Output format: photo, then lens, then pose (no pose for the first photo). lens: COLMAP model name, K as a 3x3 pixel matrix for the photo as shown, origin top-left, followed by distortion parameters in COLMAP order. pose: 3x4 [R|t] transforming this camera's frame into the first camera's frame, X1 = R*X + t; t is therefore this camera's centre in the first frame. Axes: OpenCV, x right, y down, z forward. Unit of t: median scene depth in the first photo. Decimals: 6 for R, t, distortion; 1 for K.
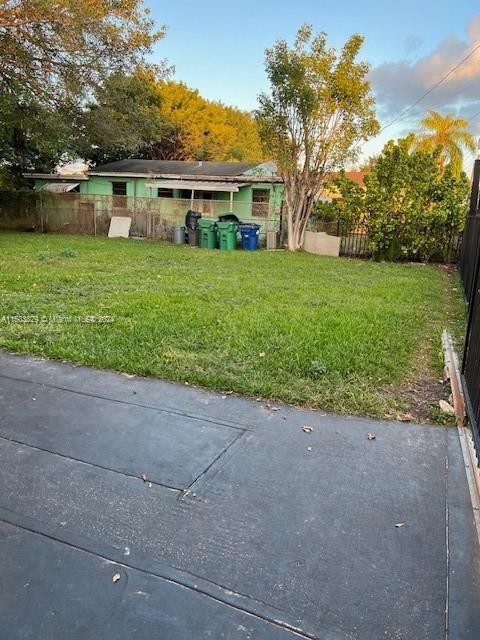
lens RADIAL K [[478.4, 0, 244.7], [0, 478.4, 321.8], [0, 0, 1]] dist [0.047118, -0.061344]
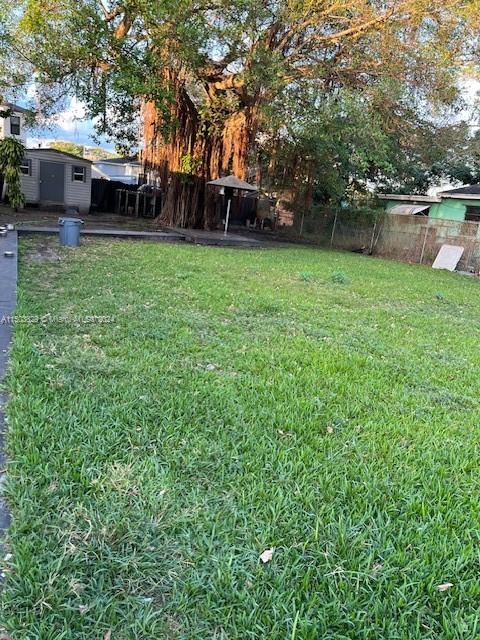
lens RADIAL K [[478.4, 0, 237.8], [0, 478.4, 325.0], [0, 0, 1]] dist [0.047118, -0.061344]
pose [[0.709158, 0.208230, -0.673598, 0.055413], [-0.239374, 0.969752, 0.047769, -0.030263], [0.663170, 0.127366, 0.737552, 0.132264]]
